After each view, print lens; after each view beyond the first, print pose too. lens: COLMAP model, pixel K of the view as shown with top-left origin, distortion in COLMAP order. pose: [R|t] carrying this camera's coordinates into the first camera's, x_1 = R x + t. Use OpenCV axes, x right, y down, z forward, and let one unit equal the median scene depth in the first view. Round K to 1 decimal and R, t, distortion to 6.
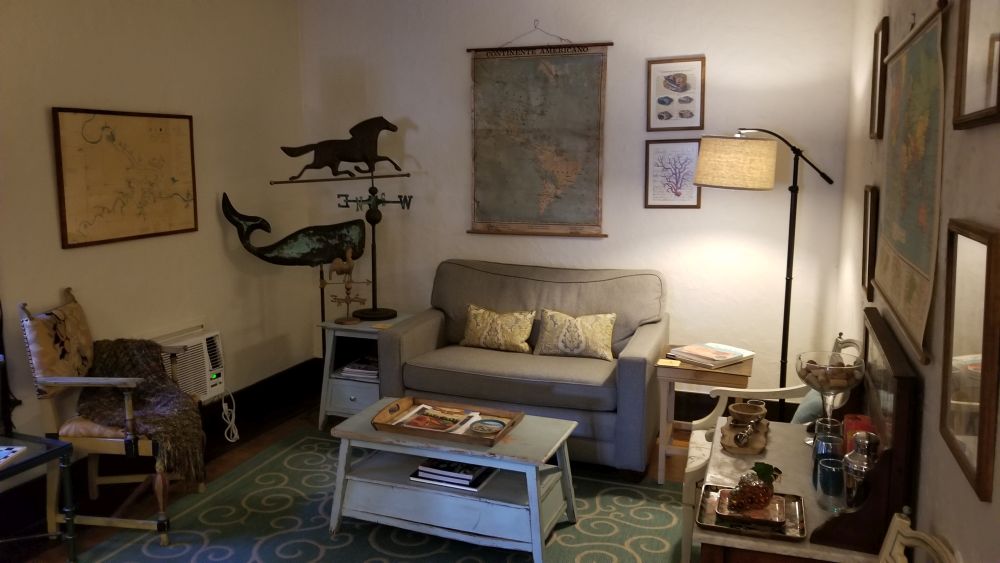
lens RADIAL K [[767.9, 0, 496.0], [0, 767.9, 276.9], [0, 0, 1]] dist [0.009871, -0.001842]
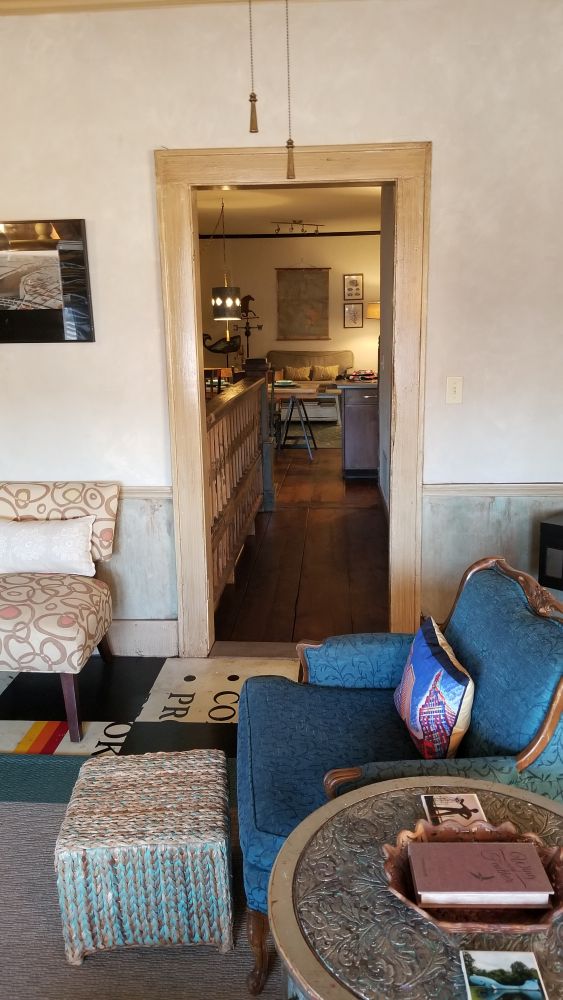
lens RADIAL K [[767.9, 0, 284.0], [0, 767.9, 503.0], [0, 0, 1]] dist [0.009871, -0.001842]
pose [[0.954103, -0.081883, 0.288068, -0.859675], [0.053873, 0.993131, 0.103865, 0.236205], [-0.294594, -0.083579, 0.951961, -1.626311]]
